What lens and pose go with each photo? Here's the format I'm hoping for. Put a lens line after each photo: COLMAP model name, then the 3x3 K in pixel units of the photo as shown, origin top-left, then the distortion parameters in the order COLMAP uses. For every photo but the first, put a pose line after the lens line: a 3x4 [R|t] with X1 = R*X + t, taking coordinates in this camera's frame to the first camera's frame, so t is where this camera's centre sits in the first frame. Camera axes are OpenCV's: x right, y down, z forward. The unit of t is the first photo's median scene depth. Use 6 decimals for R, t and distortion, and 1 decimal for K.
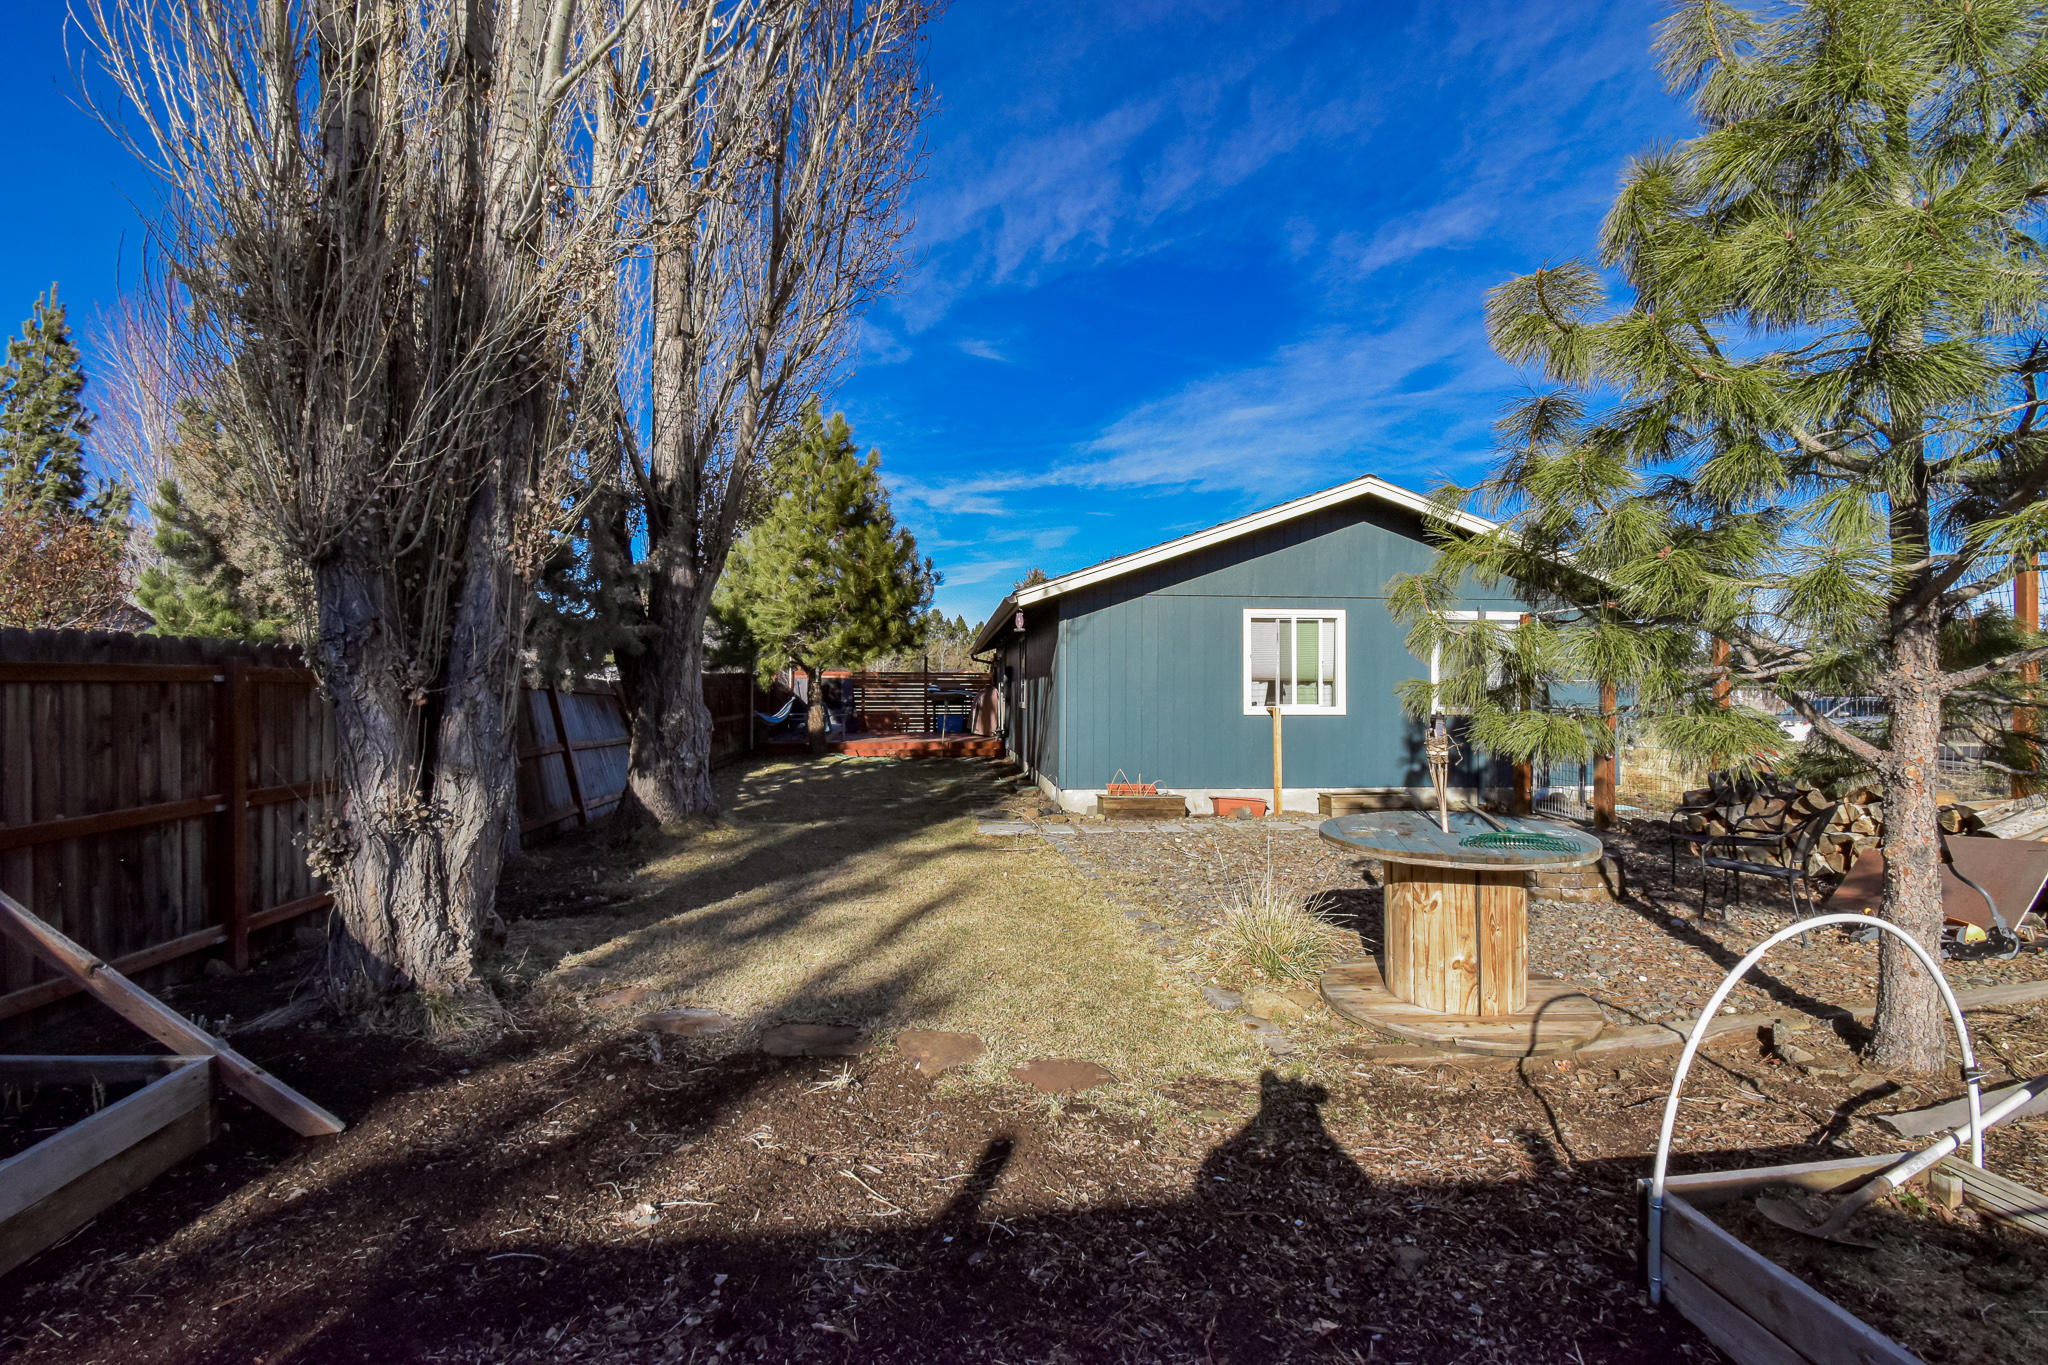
lens RADIAL K [[907.4, 0, 1024.0], [0, 907.4, 672.8], [0, 0, 1]] dist [0.015977, -0.024926]
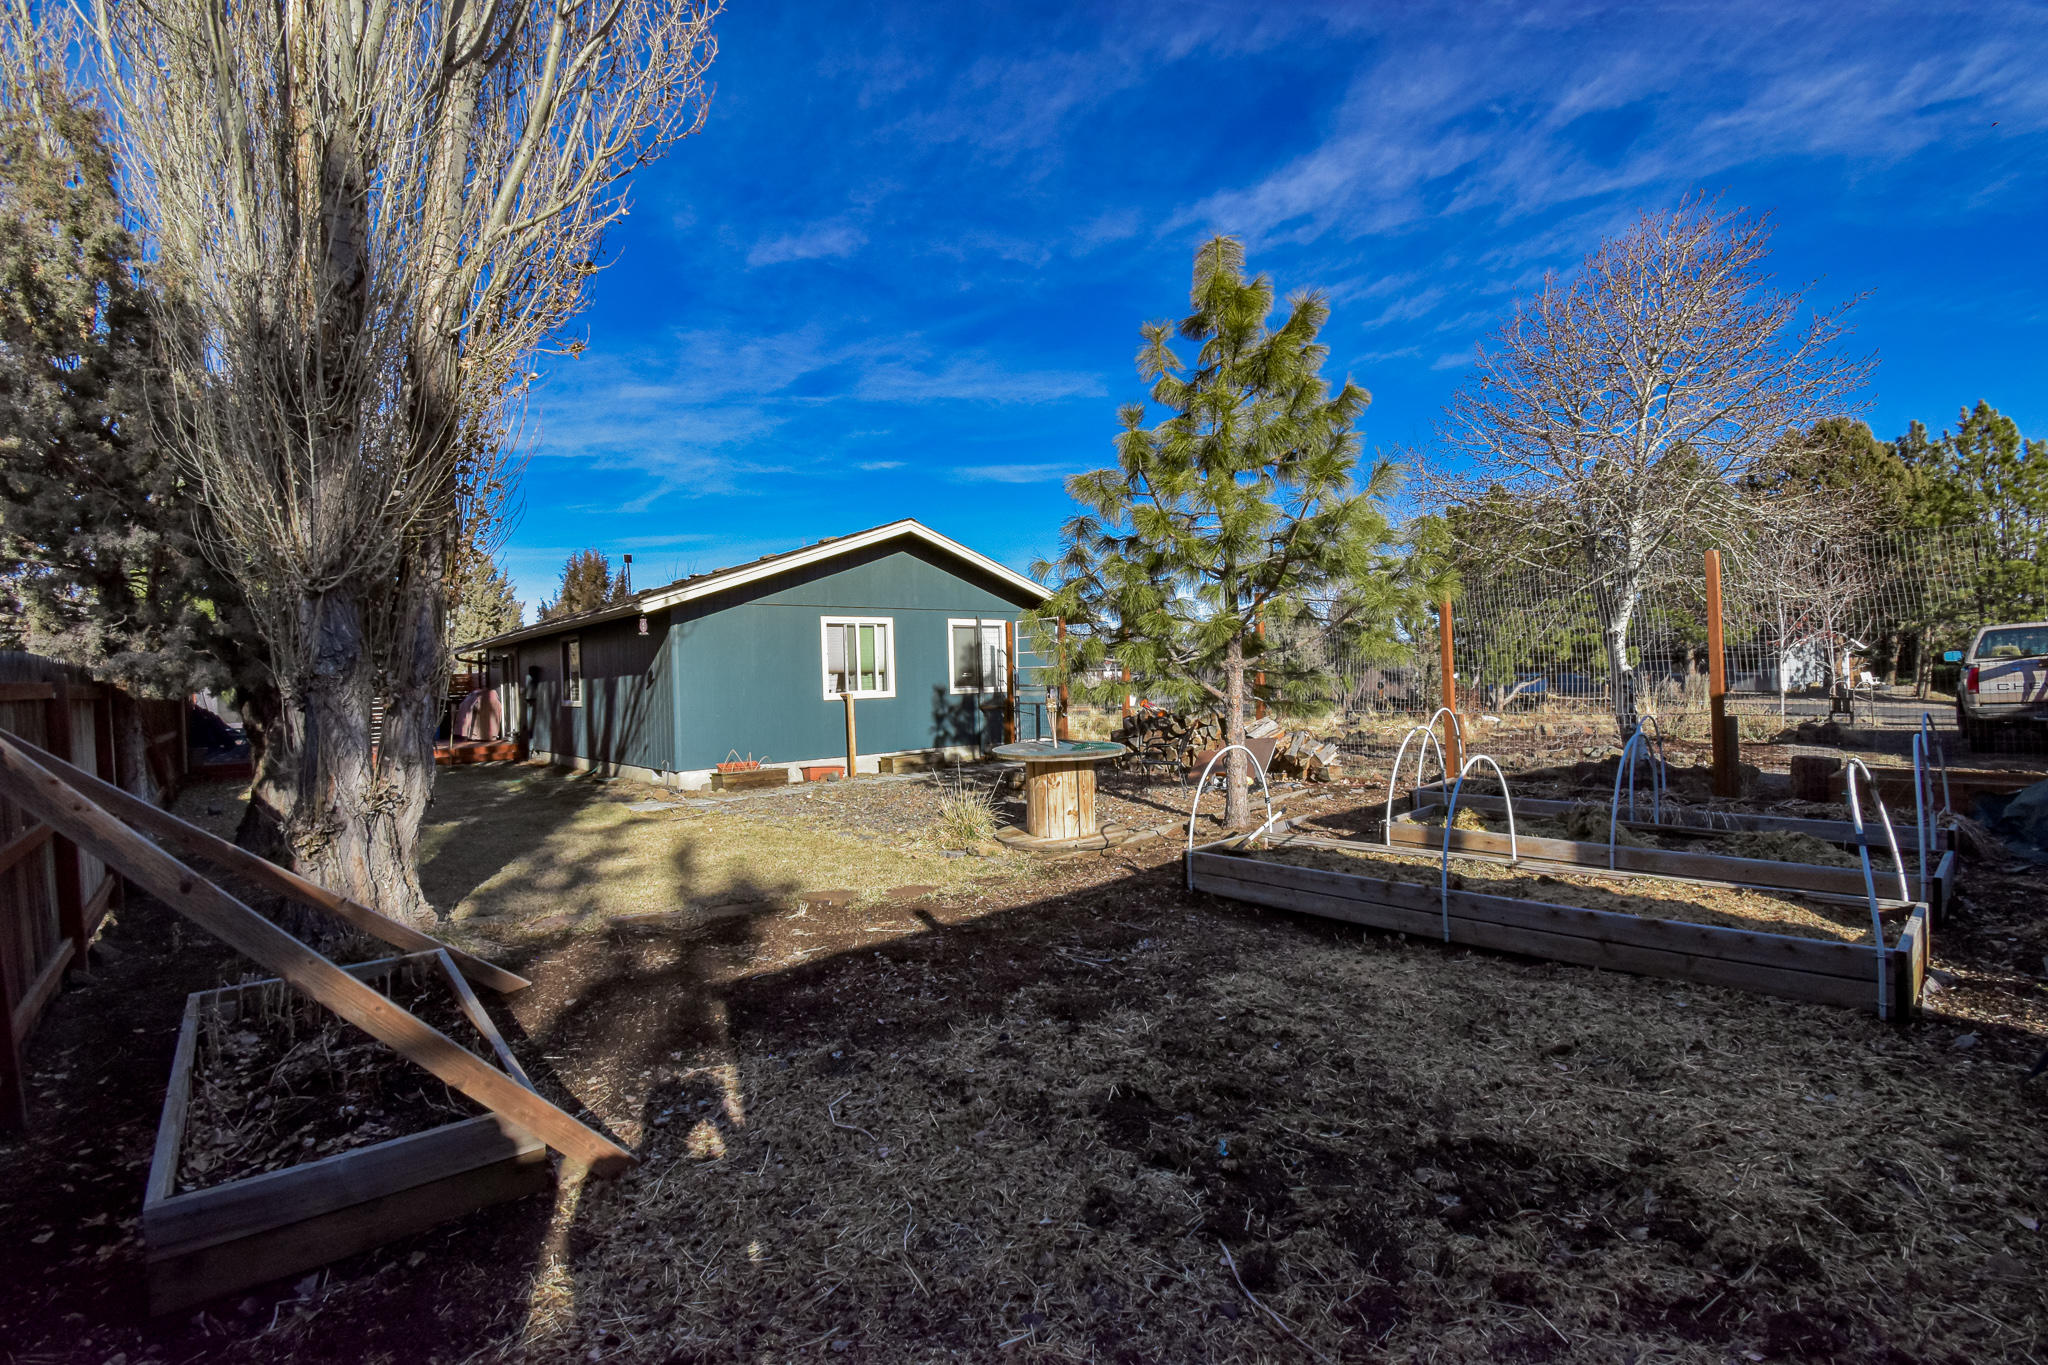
lens RADIAL K [[907.4, 0, 1024.0], [0, 907.4, 672.8], [0, 0, 1]] dist [0.015977, -0.024926]
pose [[0.817488, -0.026902, 0.575317, -0.263954], [0.022807, 0.999637, 0.014335, -0.003930], [-0.575494, 0.001403, 0.817805, -0.199173]]
